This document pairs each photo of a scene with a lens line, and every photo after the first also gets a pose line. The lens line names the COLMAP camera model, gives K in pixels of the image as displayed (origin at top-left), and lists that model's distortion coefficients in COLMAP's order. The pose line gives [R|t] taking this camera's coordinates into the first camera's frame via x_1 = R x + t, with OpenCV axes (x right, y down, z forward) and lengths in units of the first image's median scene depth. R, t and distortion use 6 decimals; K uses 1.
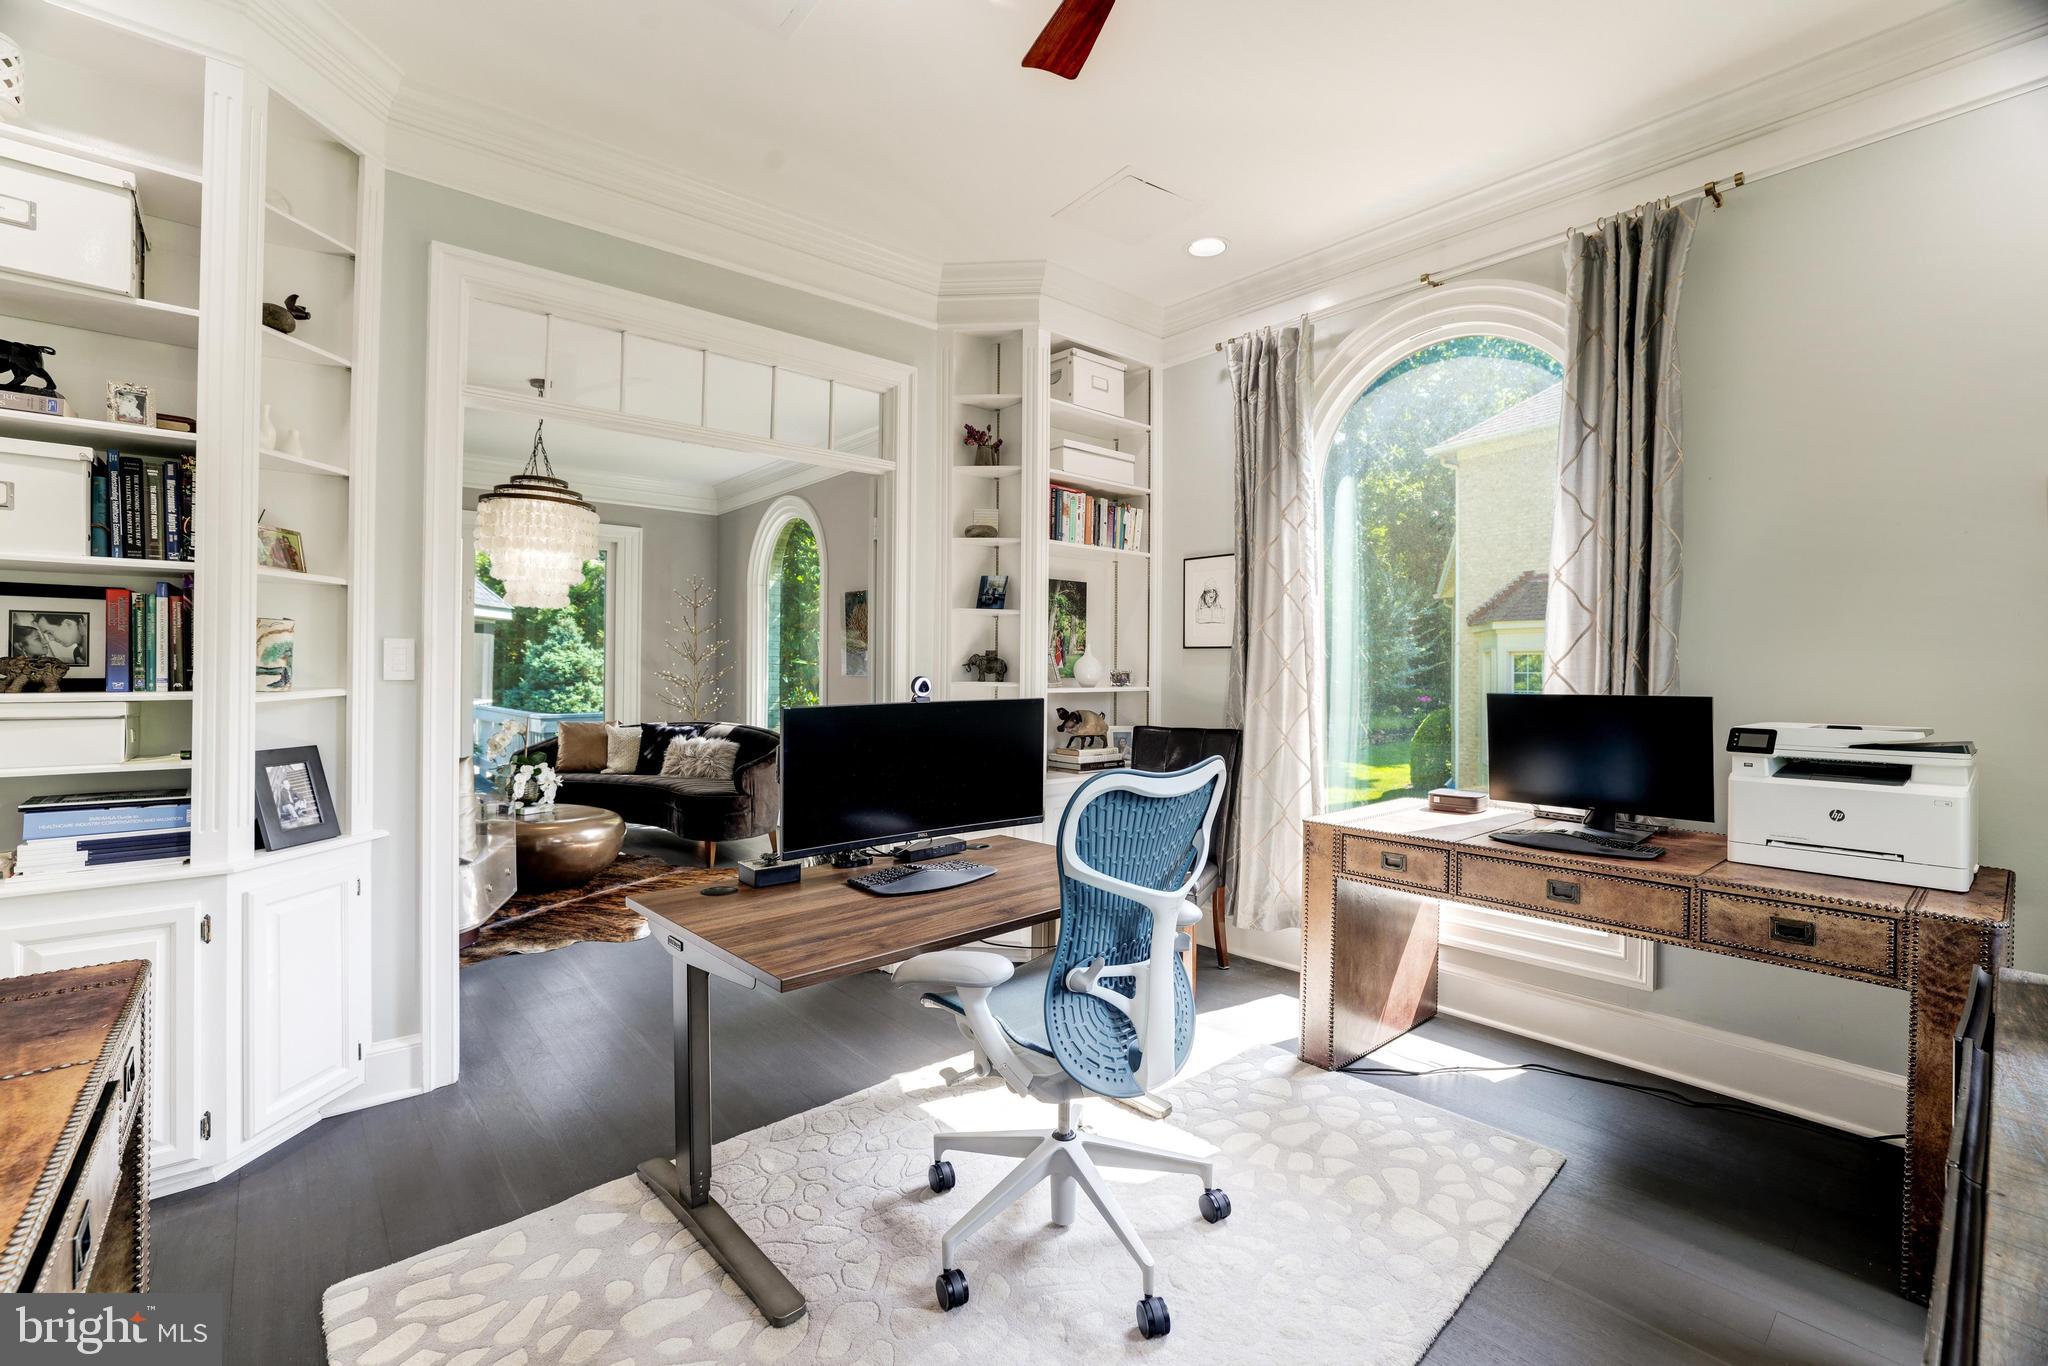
lens RADIAL K [[884.1, 0, 1014.9], [0, 884.1, 668.4], [0, 0, 1]] dist [-0.043660, 0.012571]
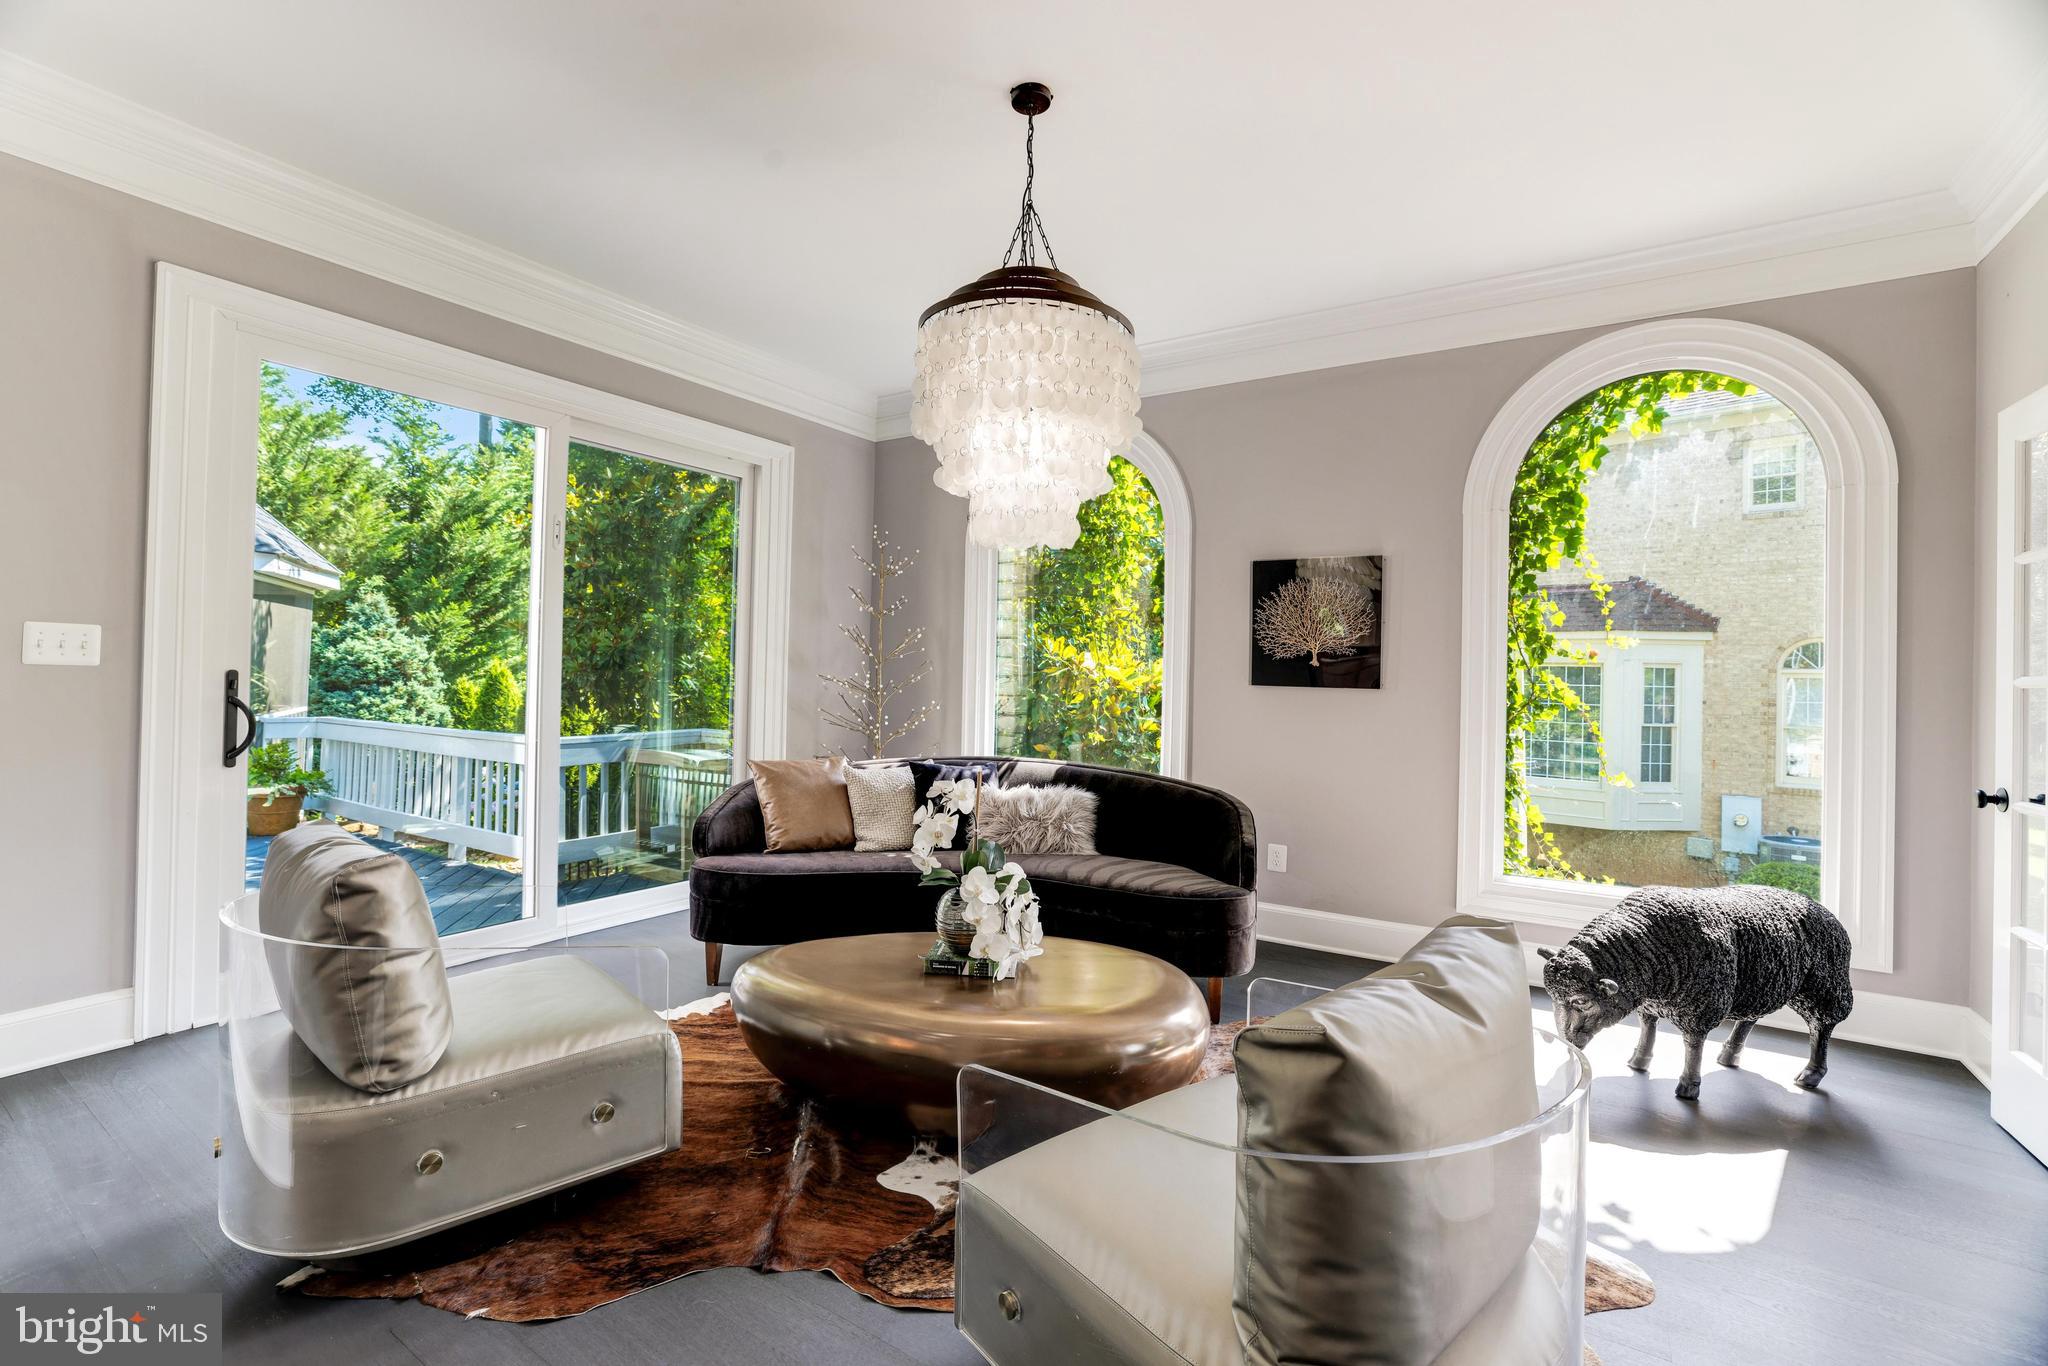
lens RADIAL K [[884.1, 0, 1014.9], [0, 884.1, 668.4], [0, 0, 1]] dist [-0.043660, 0.012571]
pose [[0.959679, 0.017594, 0.280548, -0.206971], [-0.016967, 0.999845, -0.004664, -0.000182], [-0.280587, -0.000284, 0.959829, 0.157786]]
